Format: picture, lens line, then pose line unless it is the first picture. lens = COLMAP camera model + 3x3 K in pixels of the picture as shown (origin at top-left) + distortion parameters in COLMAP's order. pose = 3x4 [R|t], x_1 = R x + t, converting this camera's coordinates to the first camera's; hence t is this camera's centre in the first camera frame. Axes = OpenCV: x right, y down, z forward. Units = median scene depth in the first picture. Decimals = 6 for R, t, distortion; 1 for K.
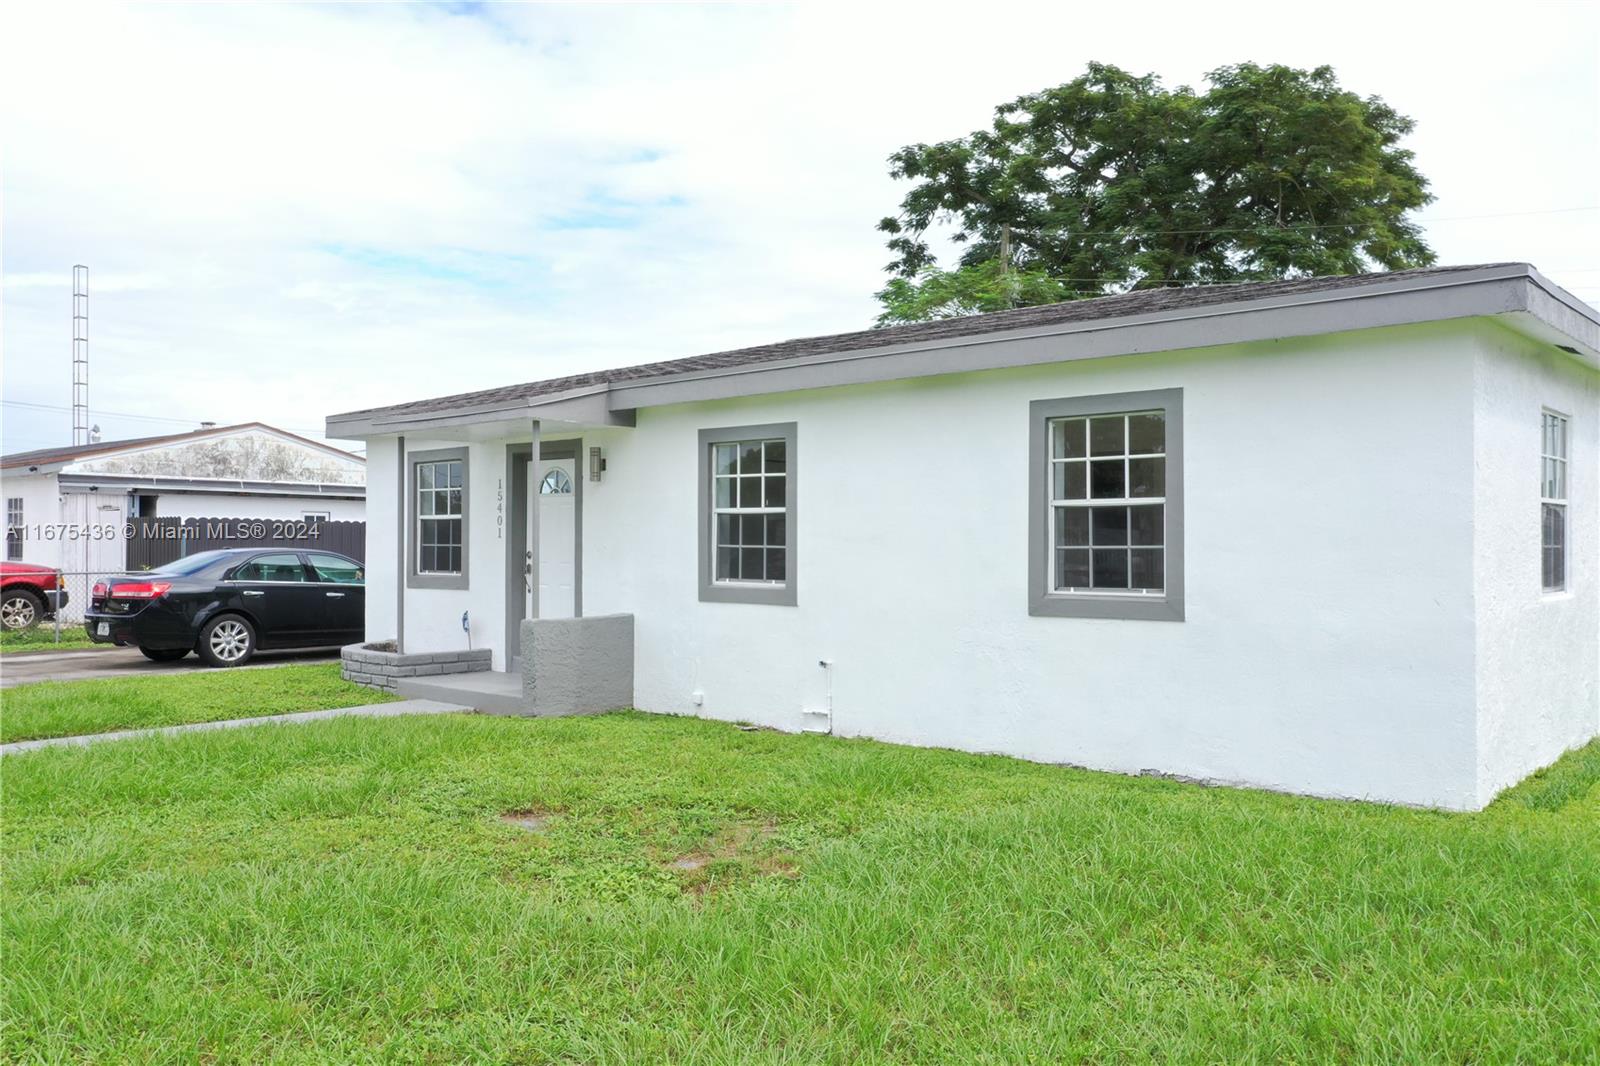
lens RADIAL K [[1269.1, 0, 796.8], [0, 1269.1, 529.2], [0, 0, 1]] dist [0.009977, 0.013458]
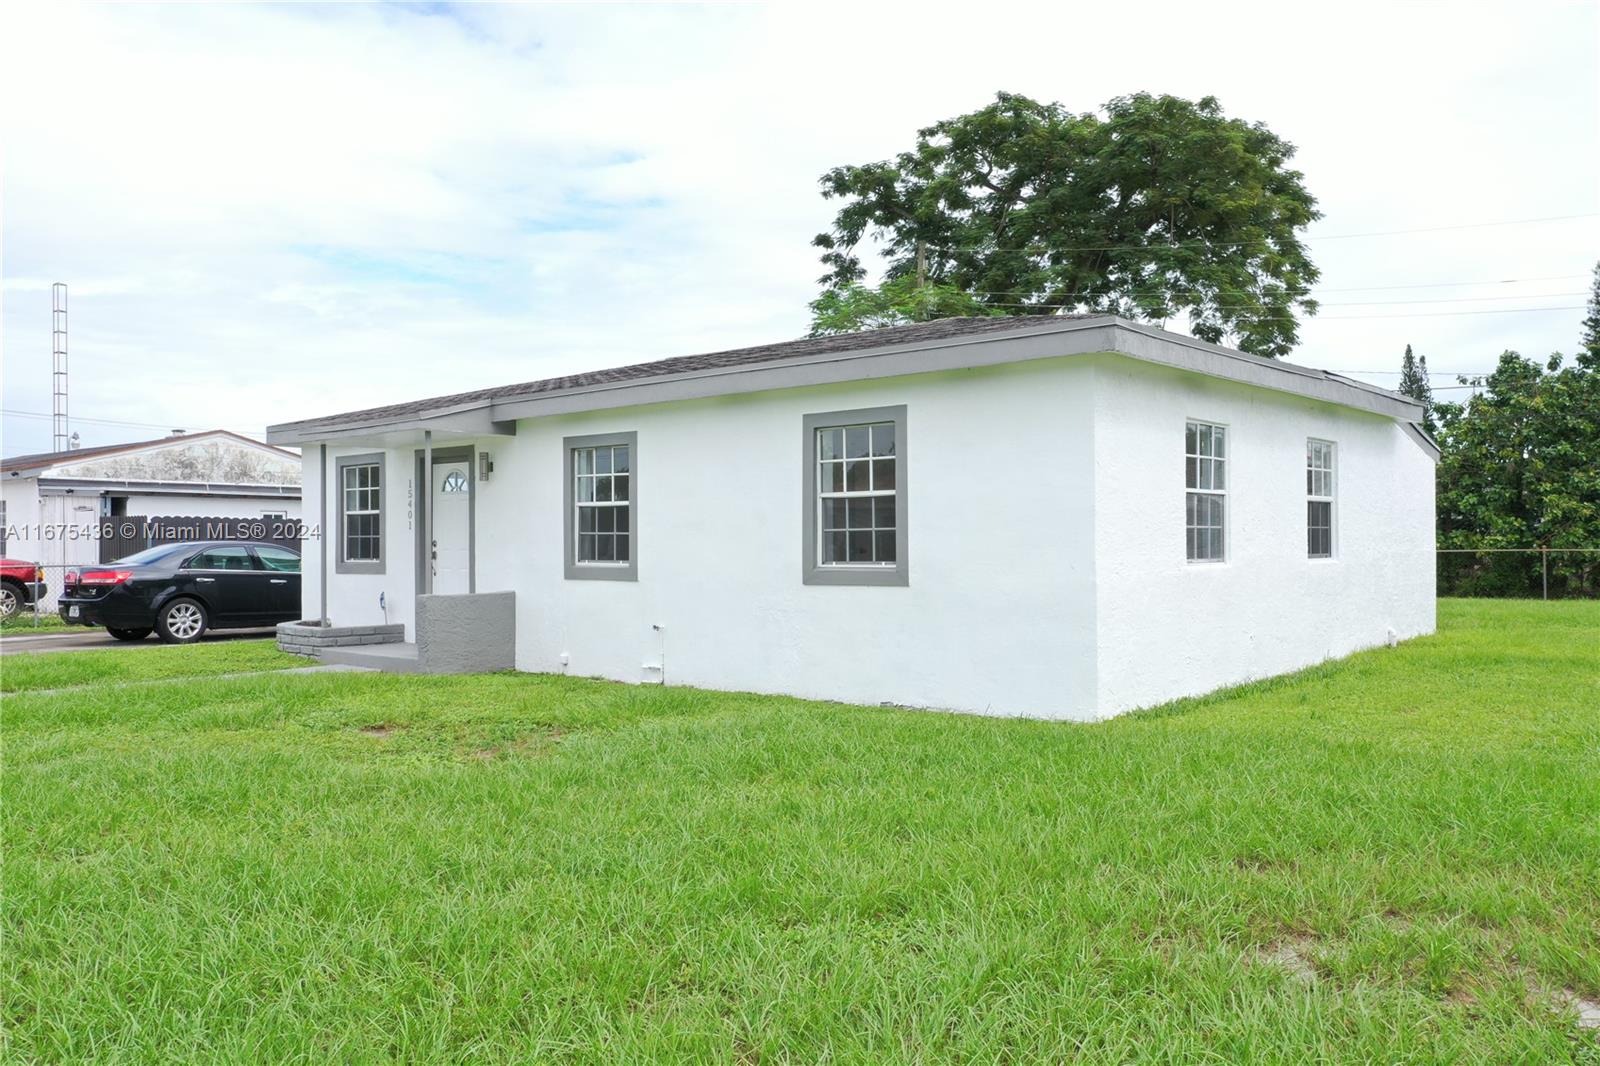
lens RADIAL K [[1269.1, 0, 796.8], [0, 1269.1, 529.2], [0, 0, 1]] dist [0.009977, 0.013458]
pose [[0.999954, -0.005806, 0.007641, 0.079493], [0.005814, 0.999983, -0.001007, 0.006777], [-0.007635, 0.001052, 0.999970, -0.124799]]
